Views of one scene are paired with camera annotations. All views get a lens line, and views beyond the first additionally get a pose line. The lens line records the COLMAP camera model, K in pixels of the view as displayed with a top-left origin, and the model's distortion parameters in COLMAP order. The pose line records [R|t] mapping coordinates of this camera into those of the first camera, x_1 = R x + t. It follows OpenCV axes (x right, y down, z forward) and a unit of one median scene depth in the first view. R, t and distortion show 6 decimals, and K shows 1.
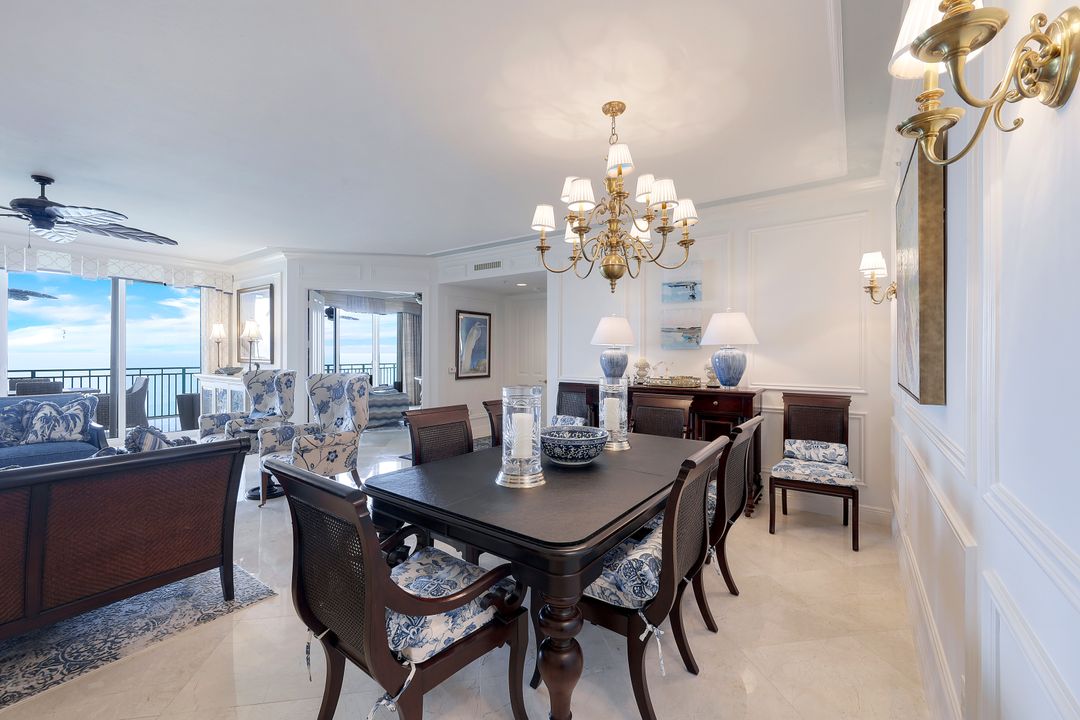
lens RADIAL K [[436.7, 0, 537.1], [0, 436.7, 353.2], [0, 0, 1]] dist [-0.002139, 0.000047]
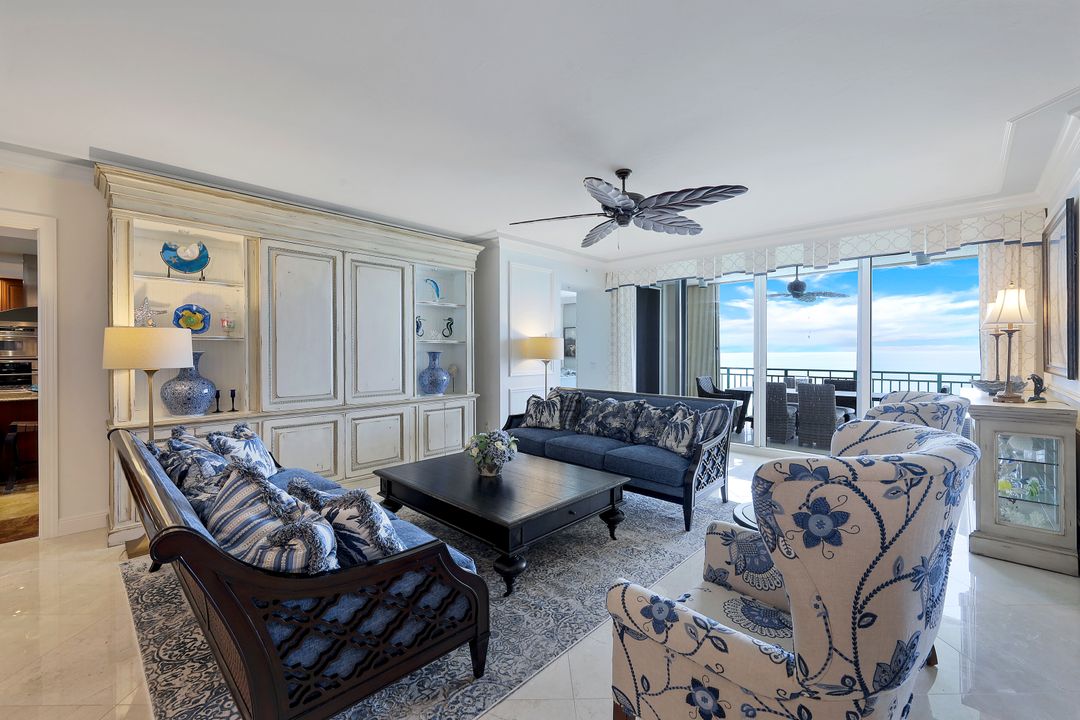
lens RADIAL K [[436.7, 0, 537.1], [0, 436.7, 353.2], [0, 0, 1]] dist [-0.002139, 0.000047]
pose [[-0.148635, -0.000189, -0.988892, -0.127716], [-0.000564, 1.000000, -0.000107, -0.003284], [0.988892, 0.000542, -0.148635, 0.768300]]
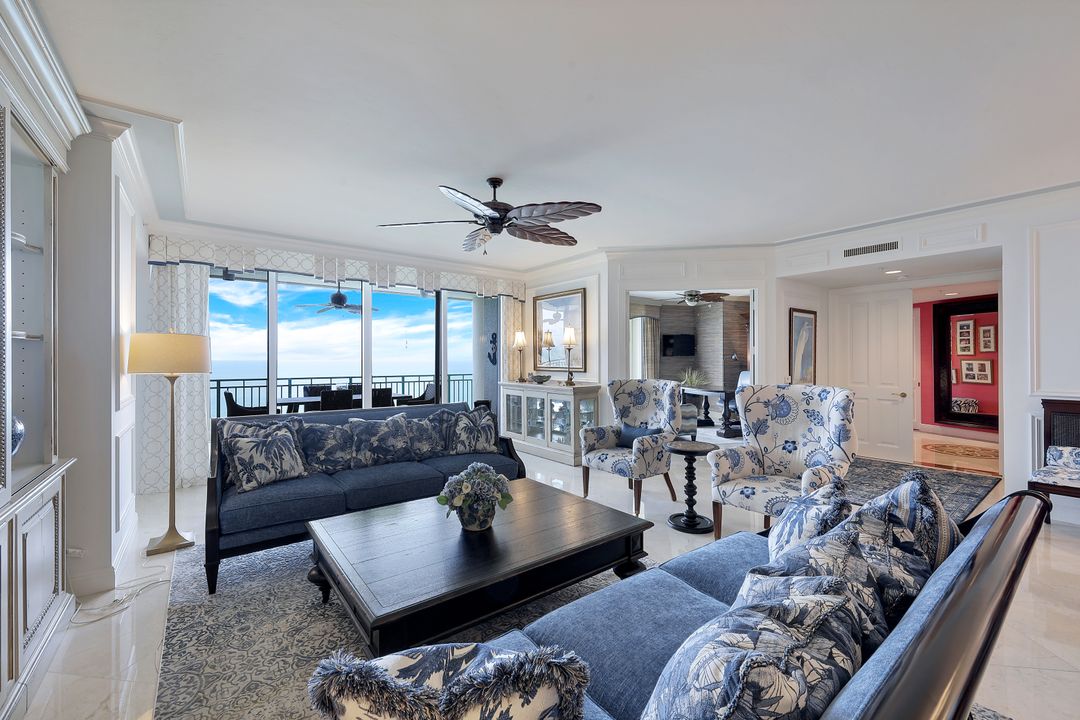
lens RADIAL K [[442.4, 0, 537.5], [0, 442.4, 358.4], [0, 0, 1]] dist [0.003637, 0.000747]
pose [[0.955565, -0.007268, -0.294690, -0.611165], [0.006425, 0.999972, -0.003829, -0.004603], [0.294709, 0.001765, 0.955585, 0.075343]]
